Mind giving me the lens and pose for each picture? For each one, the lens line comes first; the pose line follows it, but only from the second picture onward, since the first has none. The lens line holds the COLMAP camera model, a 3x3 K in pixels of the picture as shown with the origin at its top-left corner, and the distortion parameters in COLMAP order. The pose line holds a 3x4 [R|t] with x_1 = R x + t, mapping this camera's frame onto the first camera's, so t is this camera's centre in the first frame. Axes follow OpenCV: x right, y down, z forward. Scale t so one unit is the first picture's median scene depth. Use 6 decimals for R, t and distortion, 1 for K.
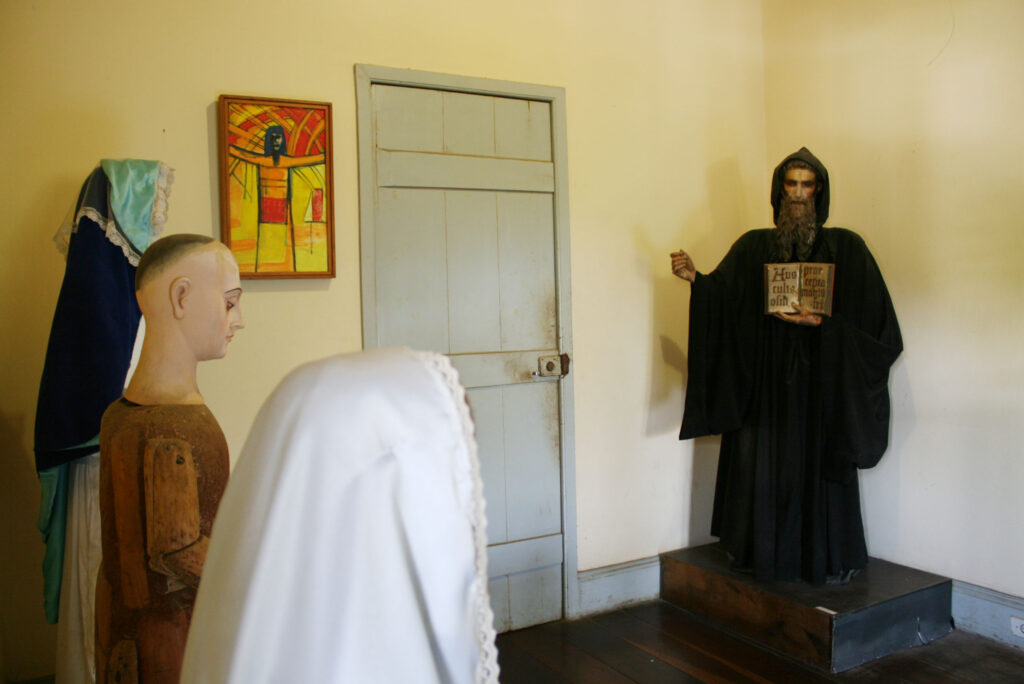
lens RADIAL K [[837.3, 0, 512.0], [0, 837.3, 342.0], [0, 0, 1]] dist [-0.145163, 0.189432]
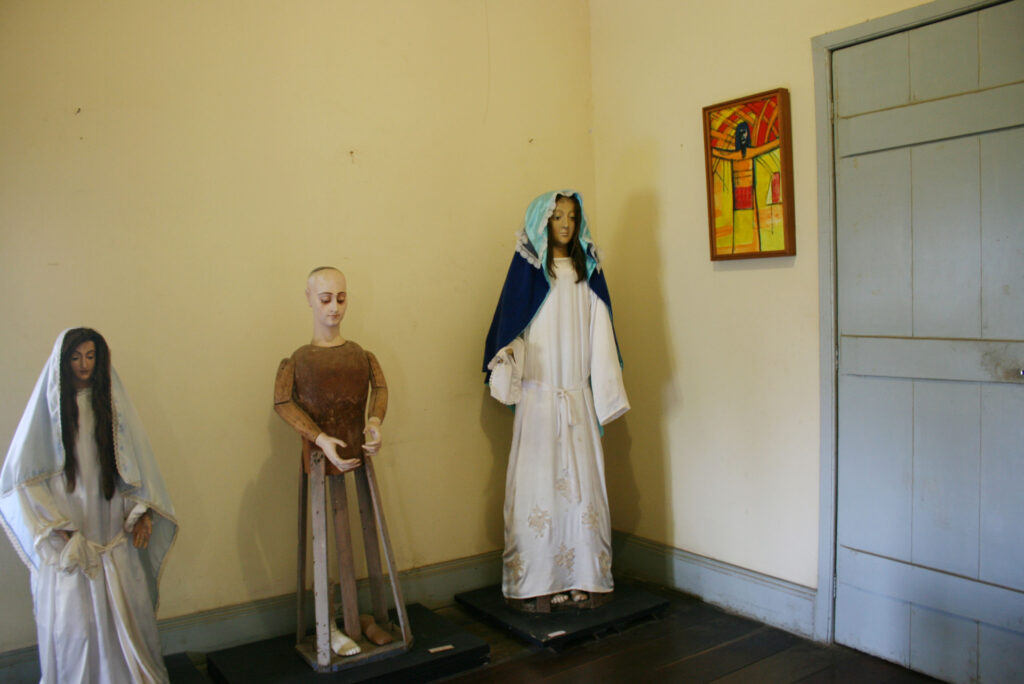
lens RADIAL K [[837.3, 0, 512.0], [0, 837.3, 342.0], [0, 0, 1]] dist [-0.145163, 0.189432]
pose [[0.135326, 0.080838, -0.987498, 0.796449], [-0.007969, 0.996723, 0.080501, -0.051413], [0.990769, -0.003024, 0.135527, 0.530496]]
